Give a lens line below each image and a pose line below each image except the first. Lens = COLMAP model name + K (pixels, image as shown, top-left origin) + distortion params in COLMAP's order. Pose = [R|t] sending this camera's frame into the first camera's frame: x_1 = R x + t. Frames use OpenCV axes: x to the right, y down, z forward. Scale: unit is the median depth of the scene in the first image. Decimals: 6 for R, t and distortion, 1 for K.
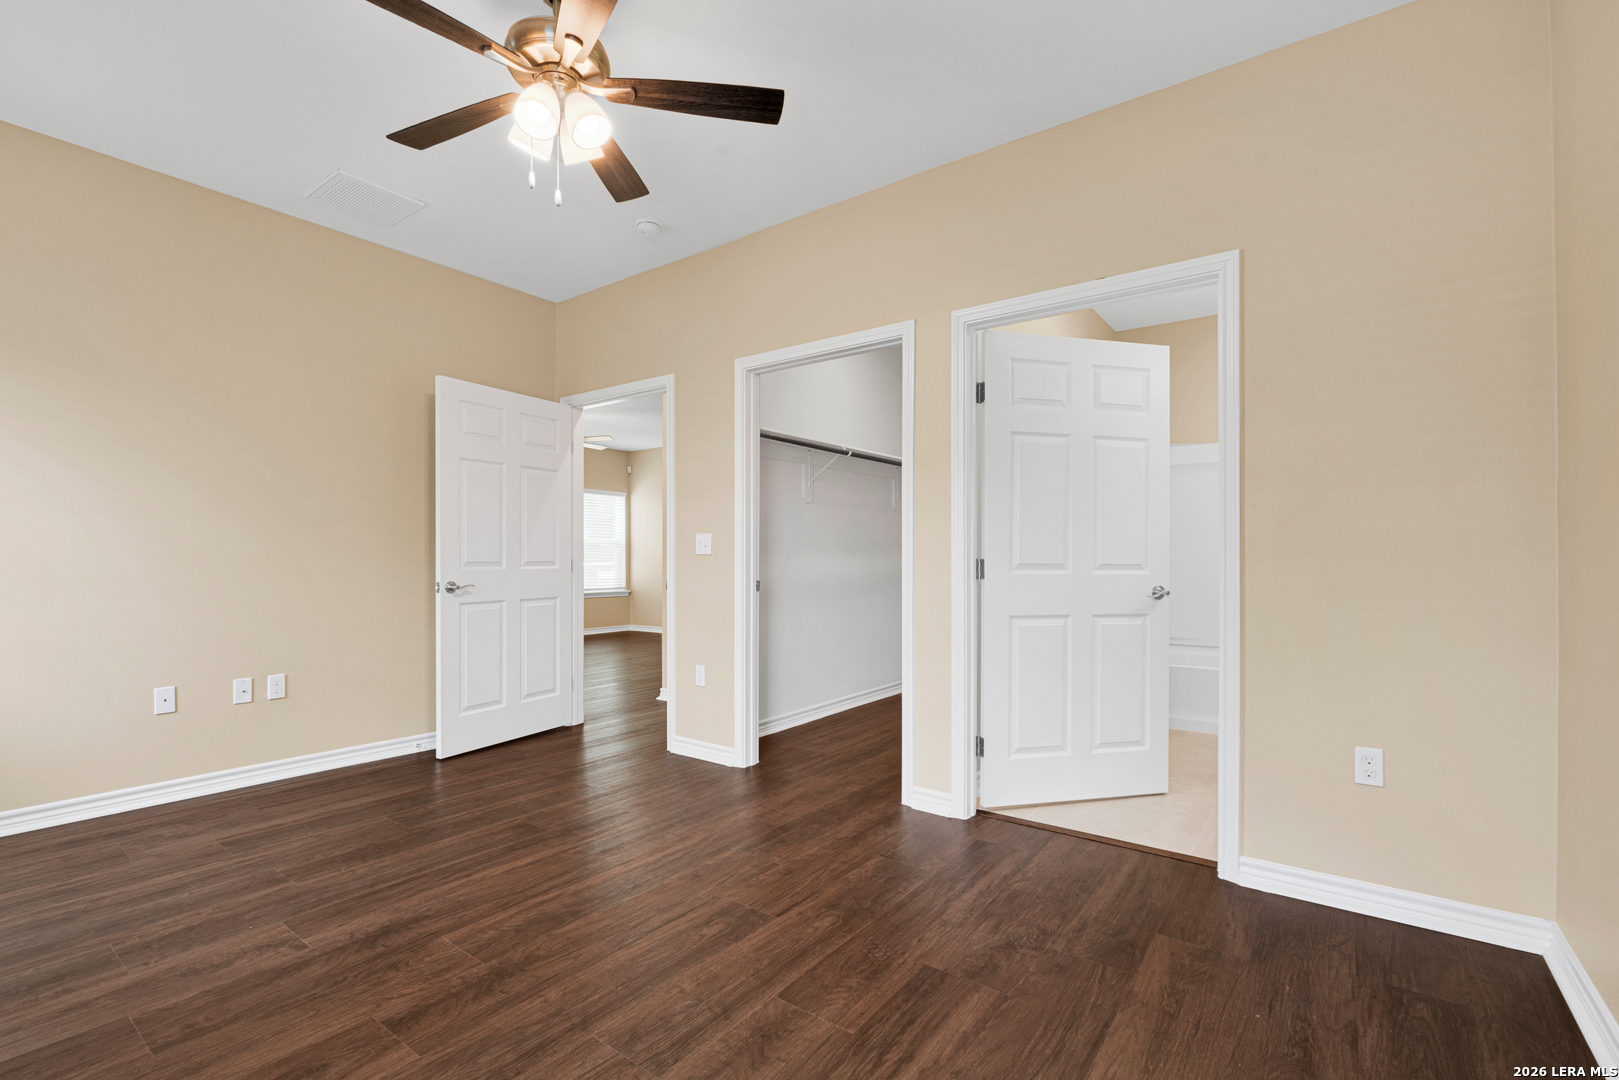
lens RADIAL K [[717.7, 0, 804.7], [0, 717.7, 547.0], [0, 0, 1]] dist [-0.003367, -0.000685]
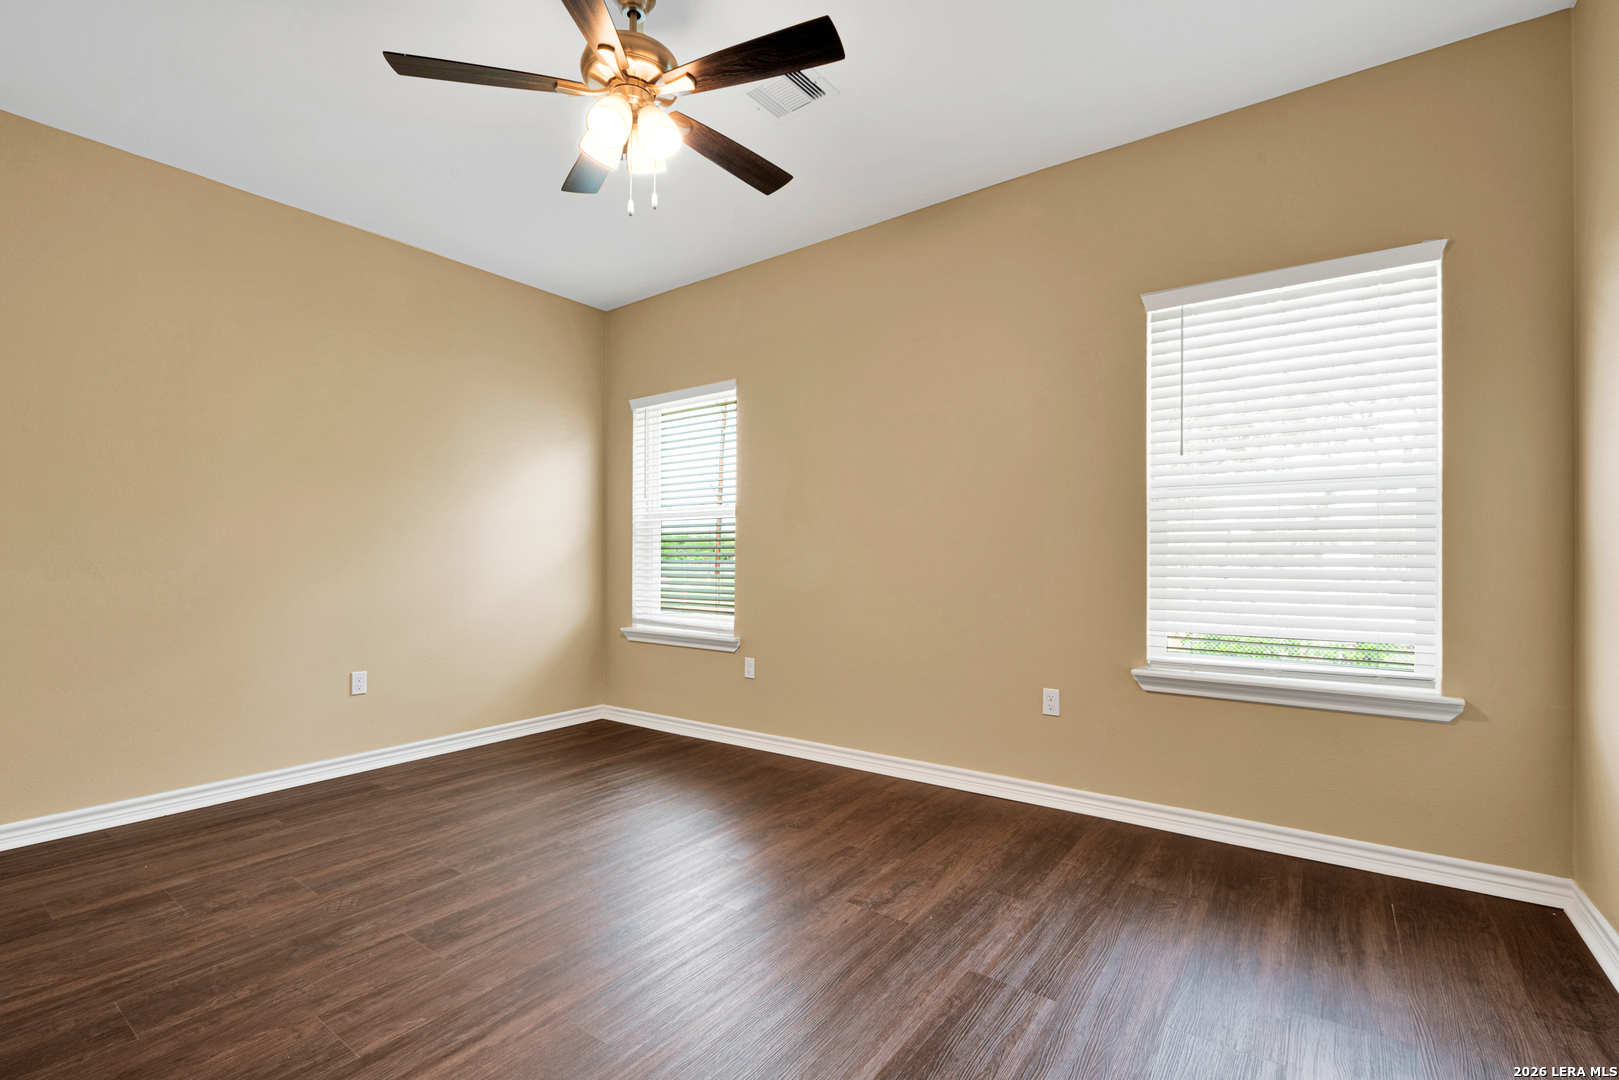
lens RADIAL K [[717.7, 0, 804.7], [0, 717.7, 547.0], [0, 0, 1]] dist [-0.003367, -0.000685]
pose [[-0.999970, 0.001379, -0.007622, -0.583839], [0.001500, 0.999871, -0.015976, 0.013742], [0.007599, -0.015987, -0.999843, 2.016781]]
